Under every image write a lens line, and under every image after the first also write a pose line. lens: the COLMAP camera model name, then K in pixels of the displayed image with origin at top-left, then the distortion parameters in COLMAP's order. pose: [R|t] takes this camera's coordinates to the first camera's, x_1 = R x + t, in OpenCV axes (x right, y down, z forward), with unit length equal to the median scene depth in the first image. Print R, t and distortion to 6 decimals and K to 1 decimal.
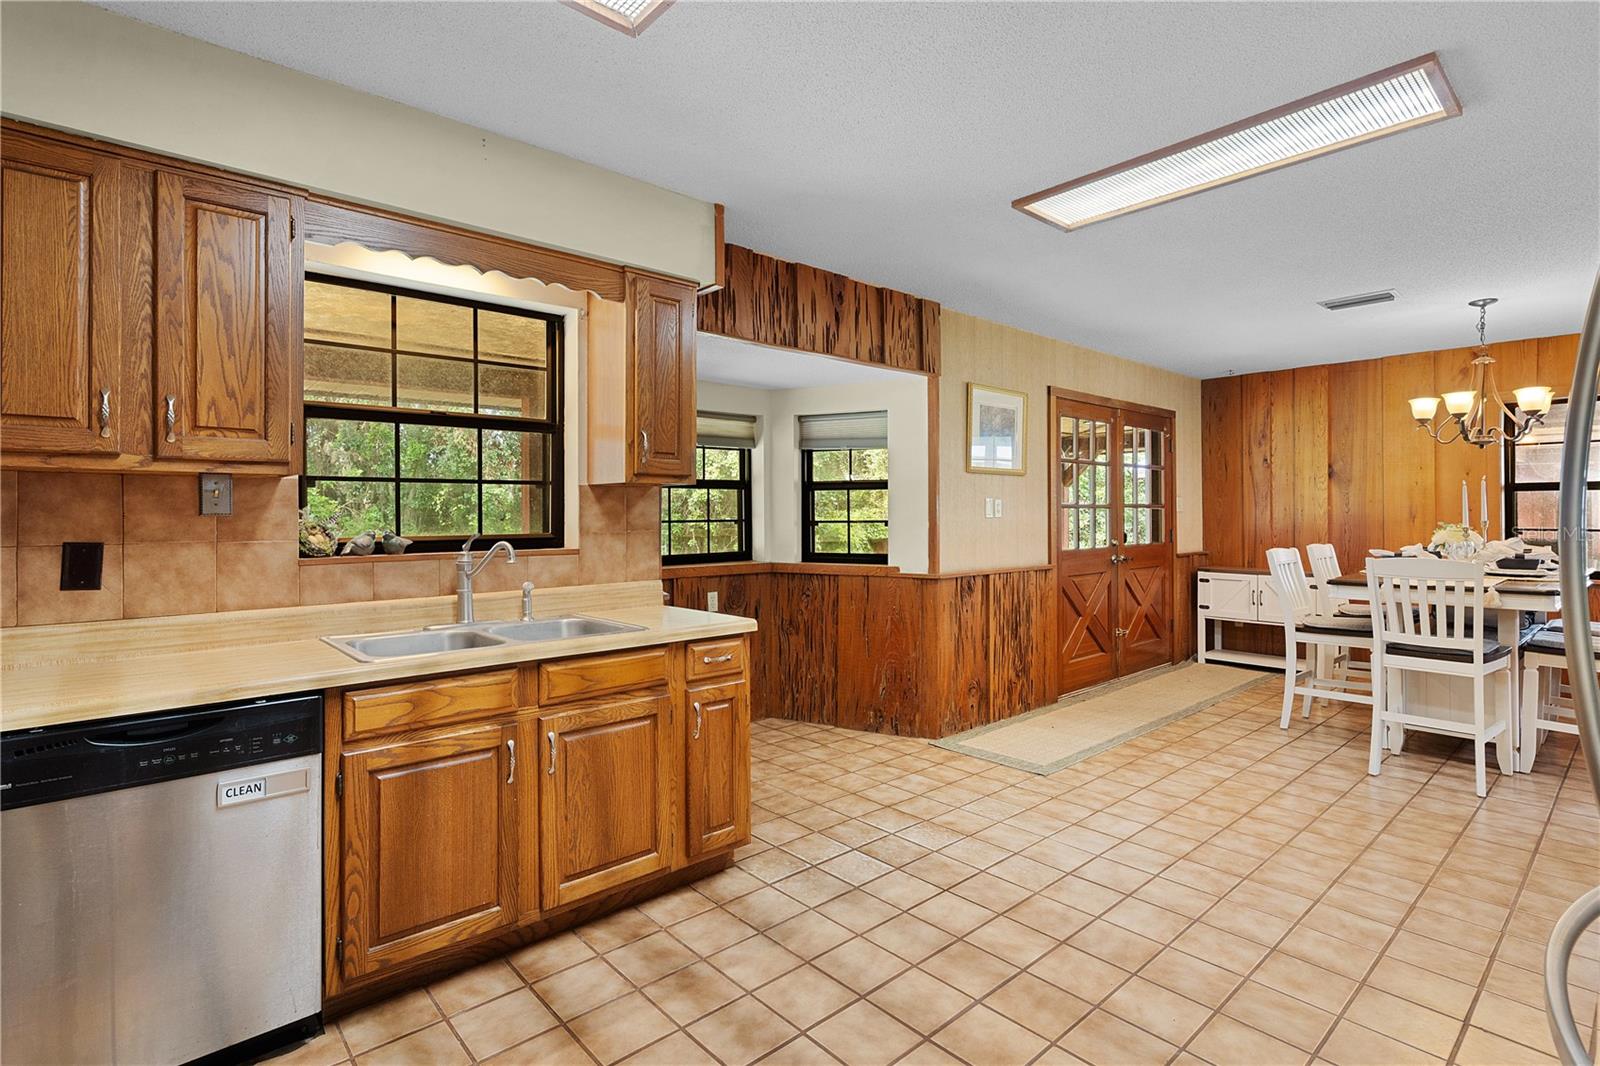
lens RADIAL K [[771.2, 0, 786.0], [0, 771.2, 510.6], [0, 0, 1]] dist [-0.000162, 0.000138]
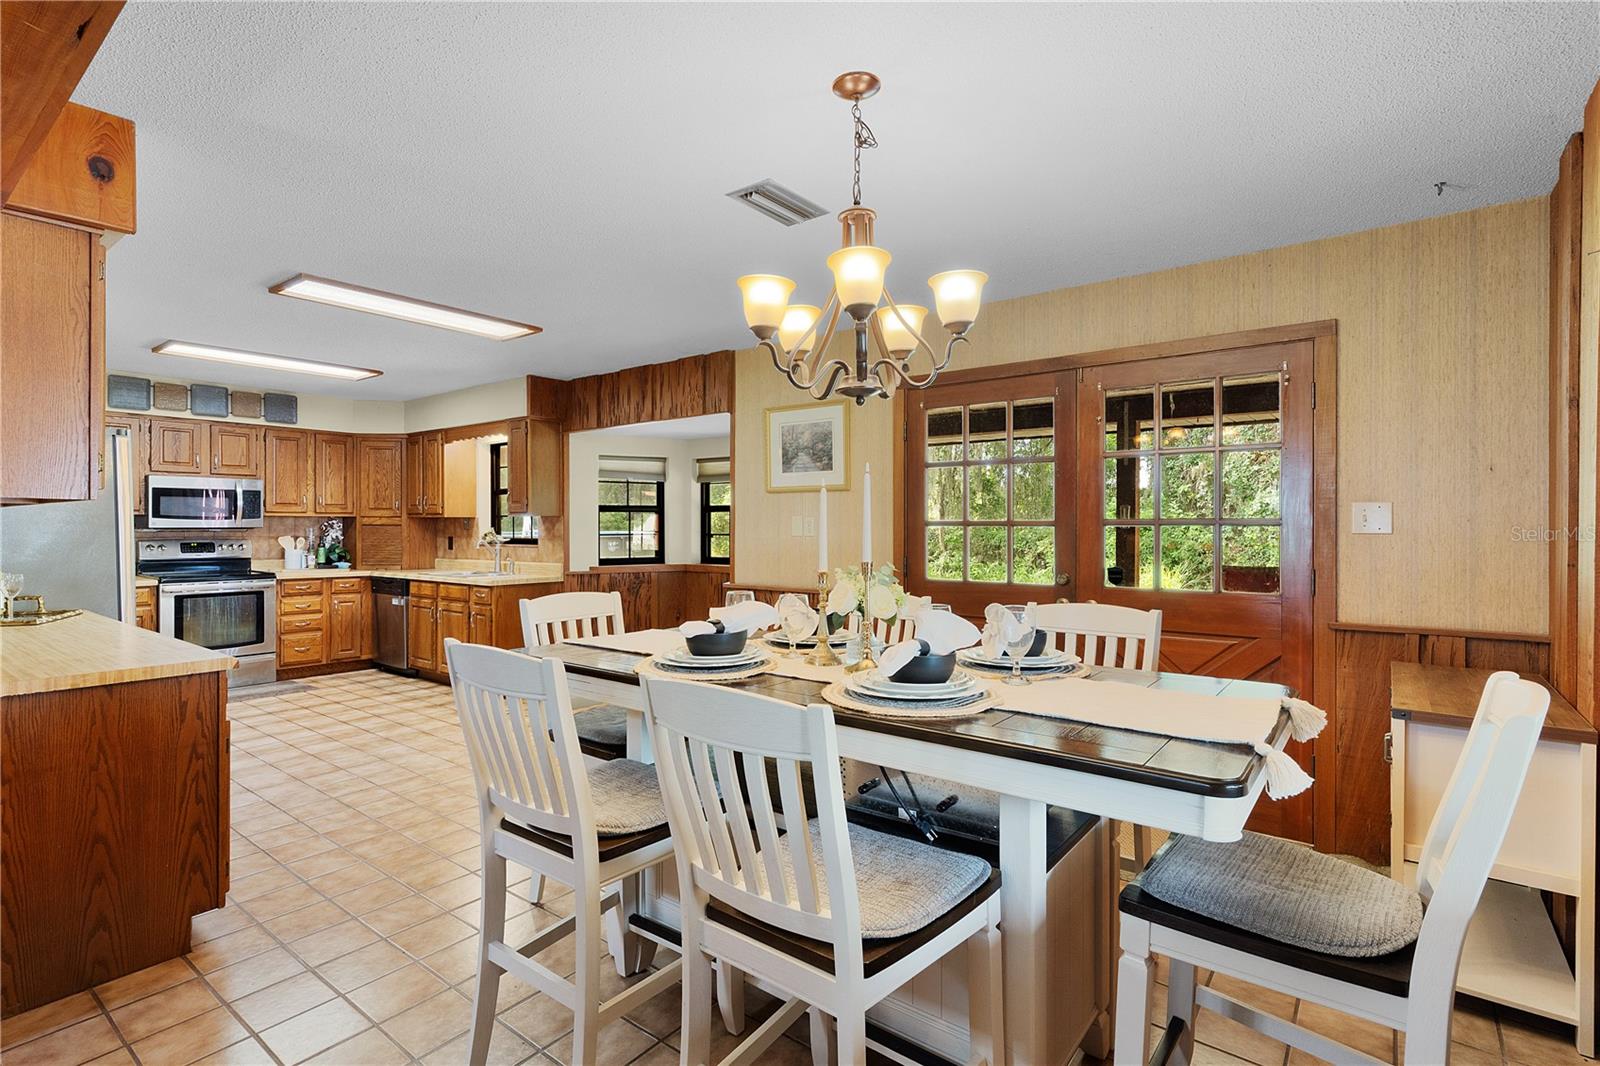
lens RADIAL K [[772.2, 0, 789.6], [0, 772.2, 525.2], [0, 0, 1]] dist [0.000742, 0.000004]
pose [[0.185515, 0.004886, -0.982629, 1.621711], [0.004965, 0.999970, 0.005910, -0.013914], [0.982629, -0.005975, 0.185485, 1.048450]]
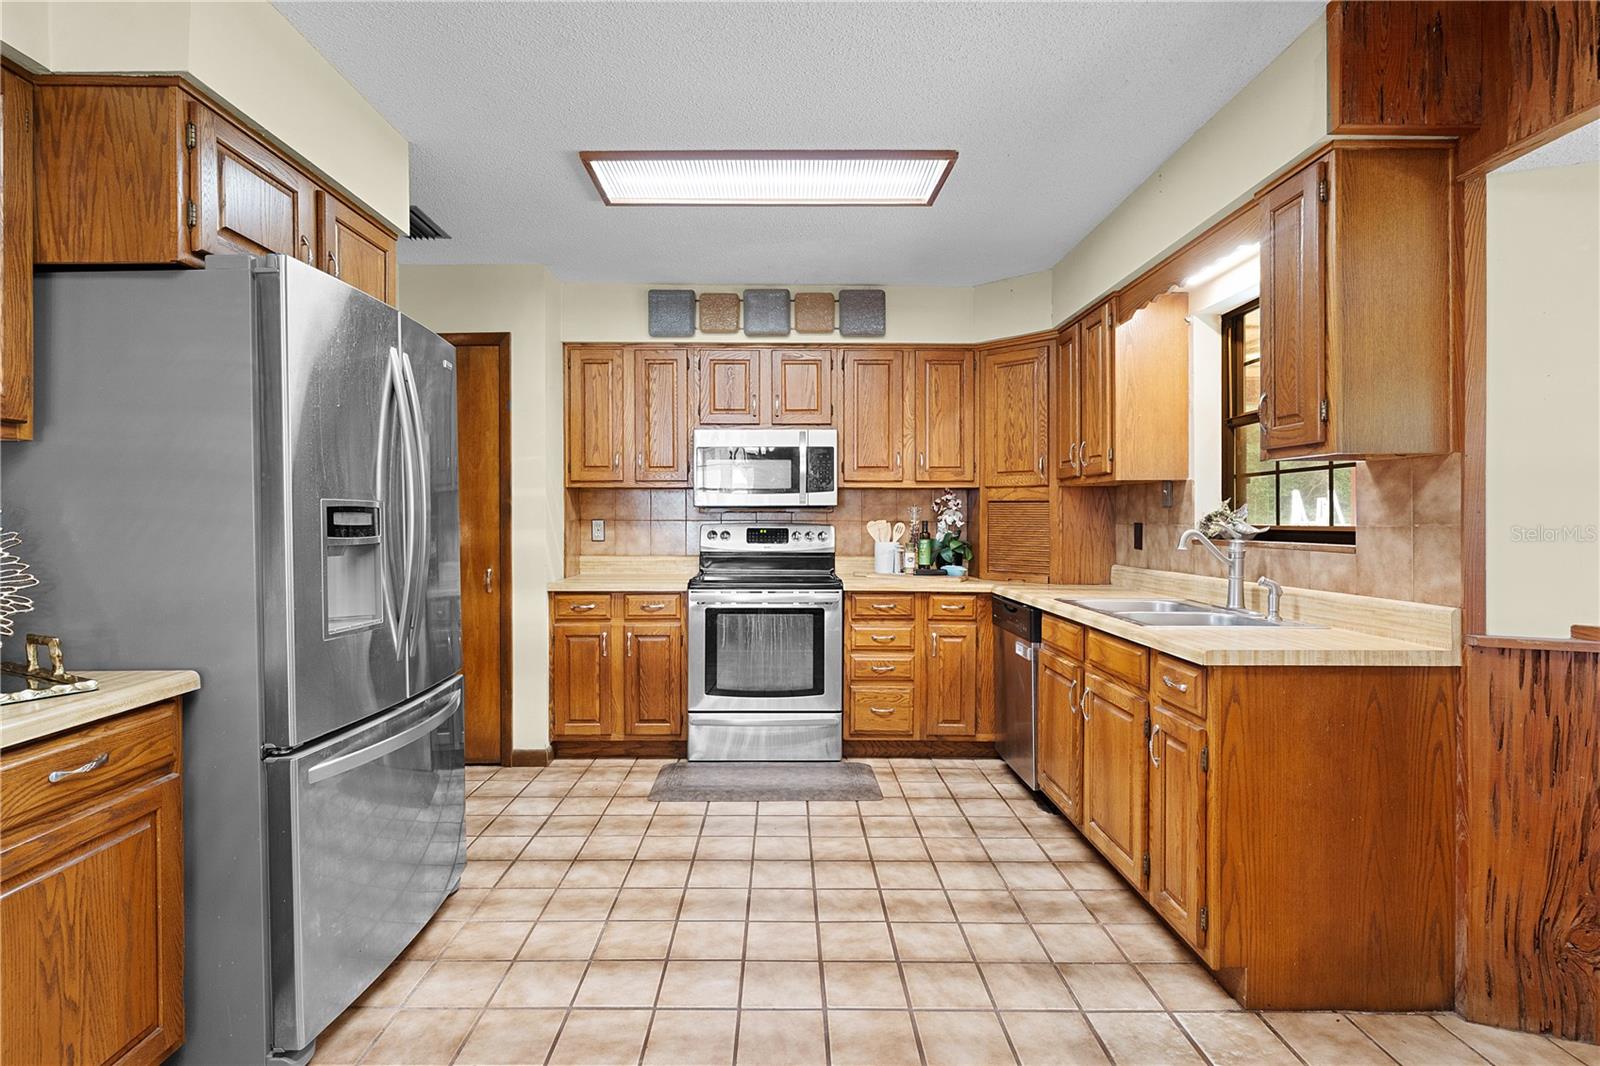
lens RADIAL K [[787.6, 0, 788.8], [0, 787.6, 518.5], [0, 0, 1]] dist [-0.003149, -0.000072]
pose [[-0.655248, 0.004557, -0.755400, 0.554655], [0.007656, 0.999971, -0.000609, 0.014608], [0.755375, -0.006182, -0.655264, 0.880132]]
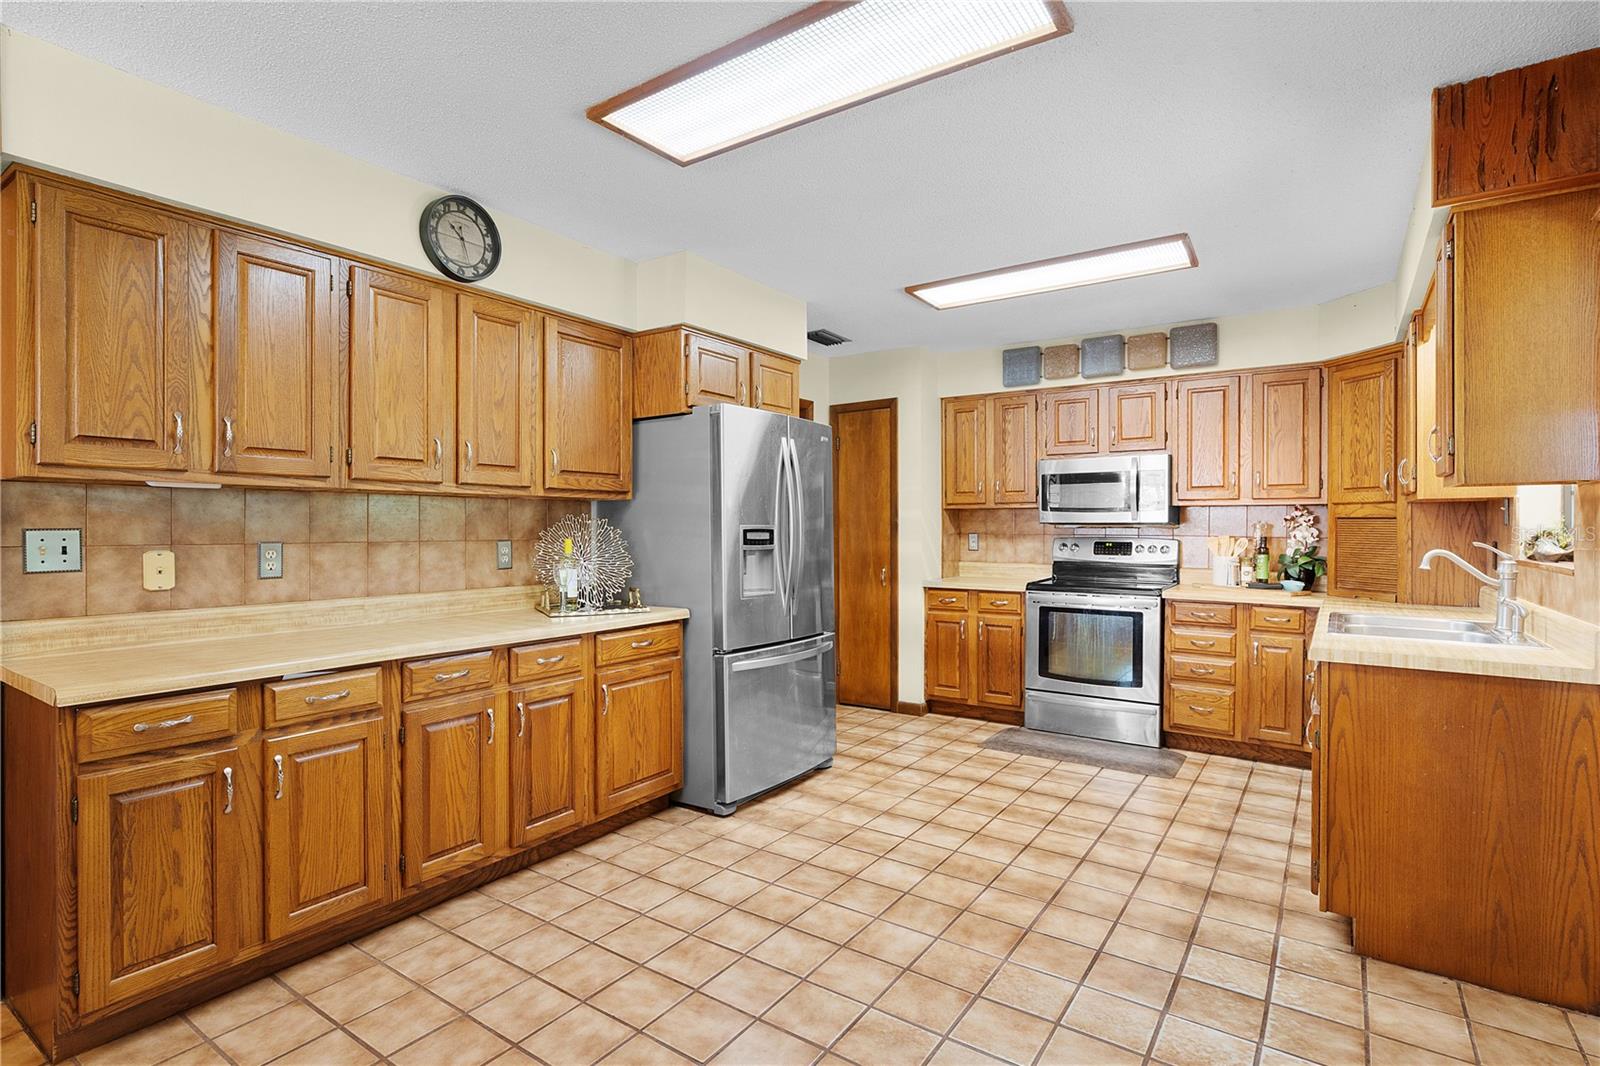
lens RADIAL K [[792.6, 0, 791.8], [0, 792.6, 529.9], [0, 0, 1]] dist [0.002549, 0.000303]
pose [[-0.970085, 0.004284, -0.242728, 0.546028], [0.004663, 0.999989, -0.000988, 0.006247], [0.242721, -0.002091, -0.970094, 1.278133]]
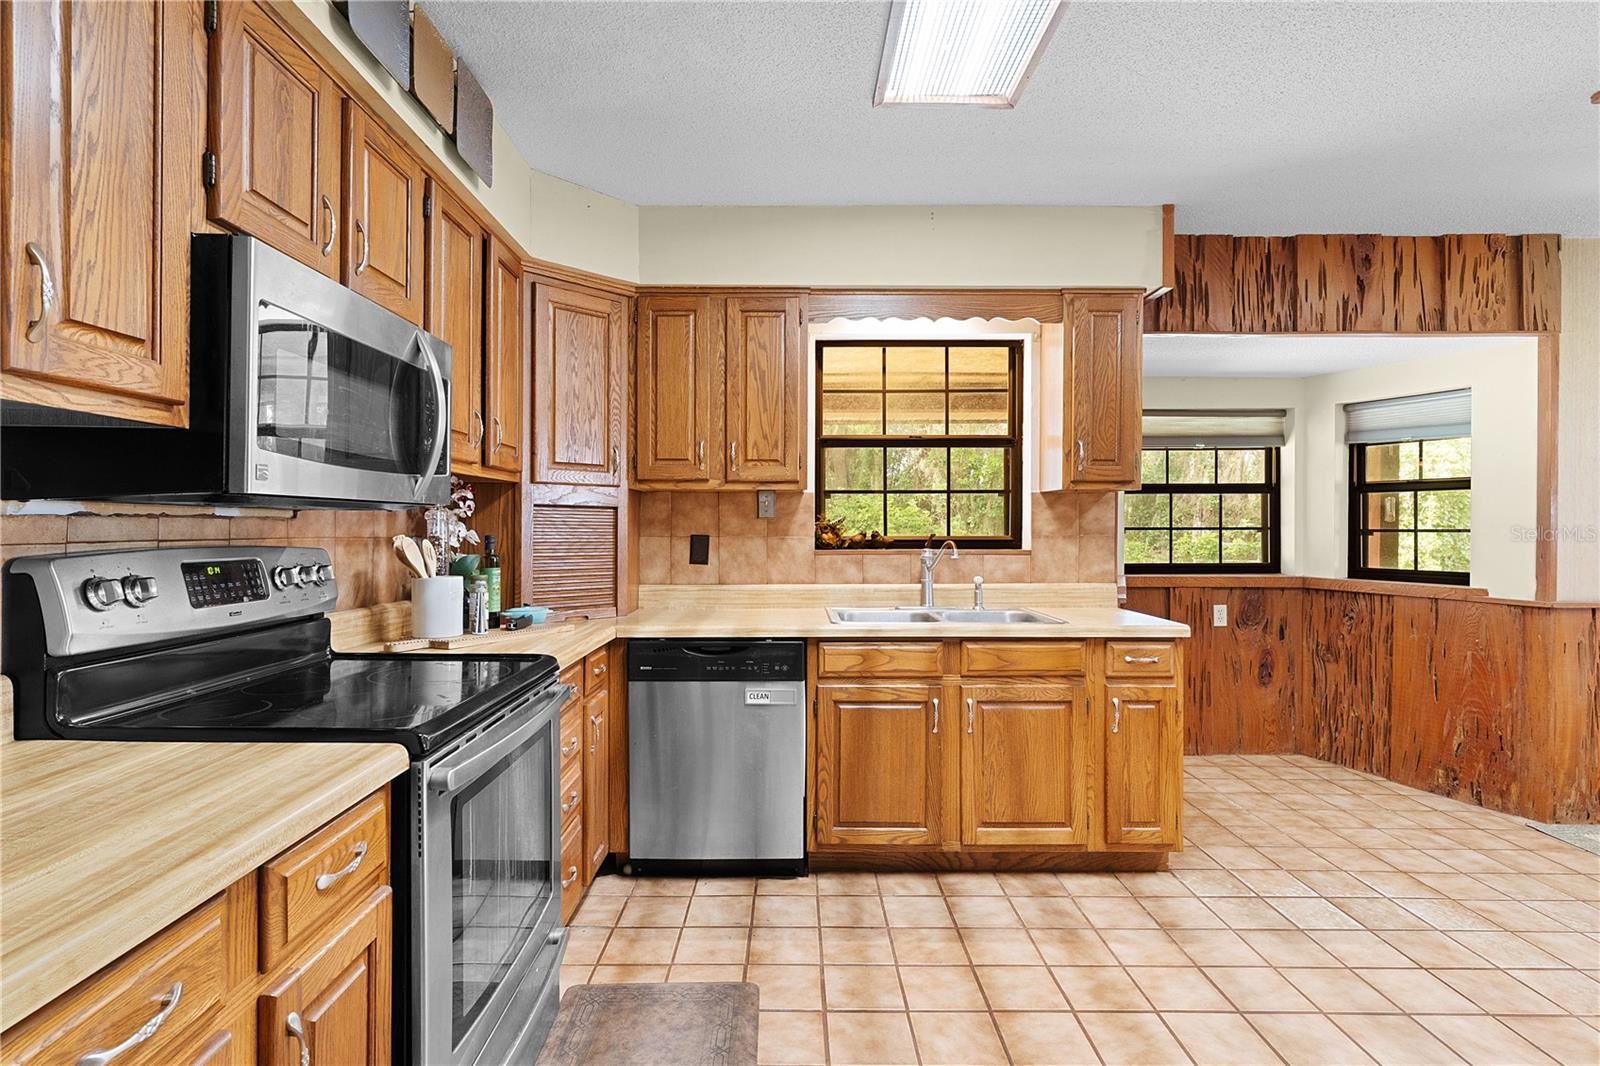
lens RADIAL K [[792.6, 0, 791.8], [0, 792.6, 529.9], [0, 0, 1]] dist [0.002549, 0.000303]
pose [[0.751558, 0.008901, -0.659607, 0.182158], [-0.001035, 0.999924, 0.012314, 0.005645], [0.659666, -0.008572, 0.751510, -0.066789]]
